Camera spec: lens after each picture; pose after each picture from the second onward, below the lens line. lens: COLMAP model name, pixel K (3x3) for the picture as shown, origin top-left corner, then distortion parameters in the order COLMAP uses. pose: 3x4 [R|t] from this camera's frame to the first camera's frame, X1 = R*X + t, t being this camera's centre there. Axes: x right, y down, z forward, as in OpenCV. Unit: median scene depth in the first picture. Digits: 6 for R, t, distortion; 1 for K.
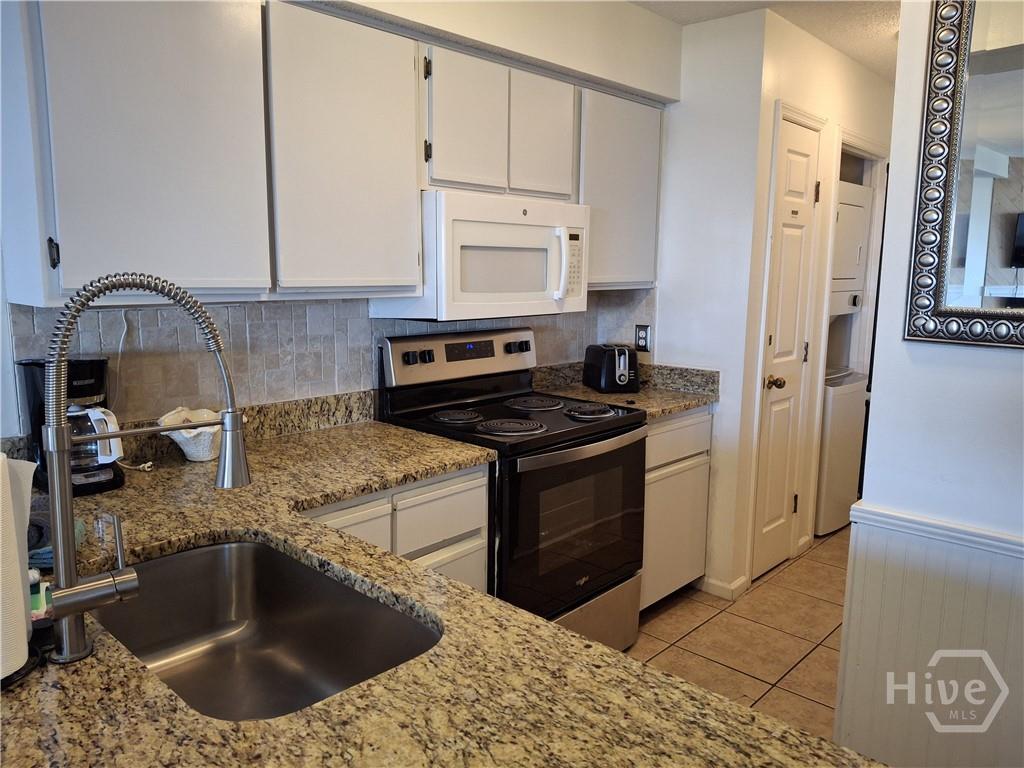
lens RADIAL K [[752.4, 0, 516.1], [0, 752.4, 379.2], [0, 0, 1]] dist [0.098330, -0.222863]
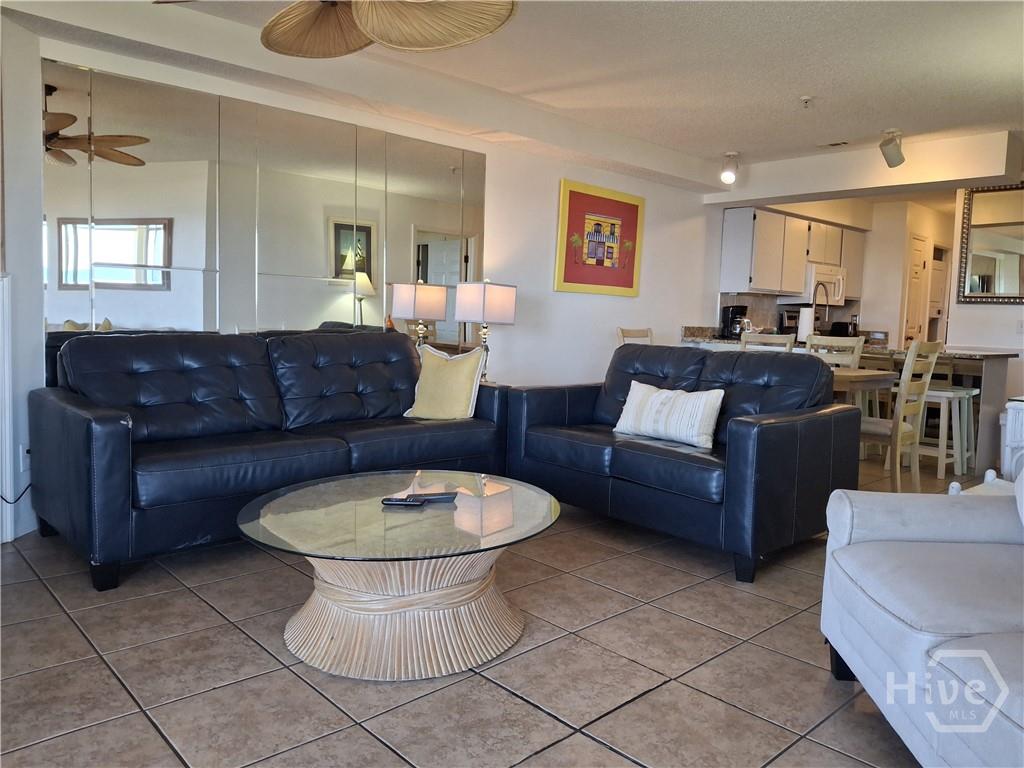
lens RADIAL K [[752.4, 0, 516.1], [0, 752.4, 379.2], [0, 0, 1]] dist [0.098330, -0.222863]
pose [[0.996820, 0.026971, -0.074986, -0.997382], [-0.031987, 0.997272, -0.066520, 0.452438], [0.072987, 0.068707, 0.994963, -2.080661]]
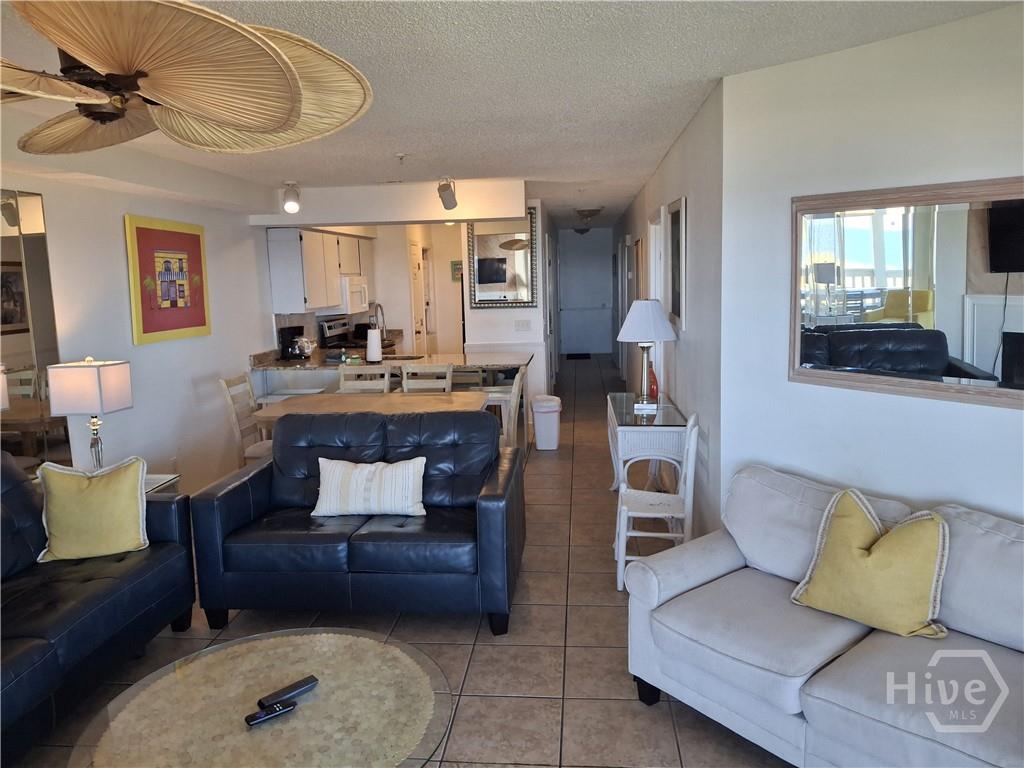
lens RADIAL K [[752.4, 0, 516.1], [0, 752.4, 379.2], [0, 0, 1]] dist [0.098330, -0.222863]
pose [[0.789003, -0.114957, 0.603539, -1.450759], [0.125806, 0.991754, 0.024435, 0.204490], [-0.601372, 0.056649, 0.796959, -1.965056]]
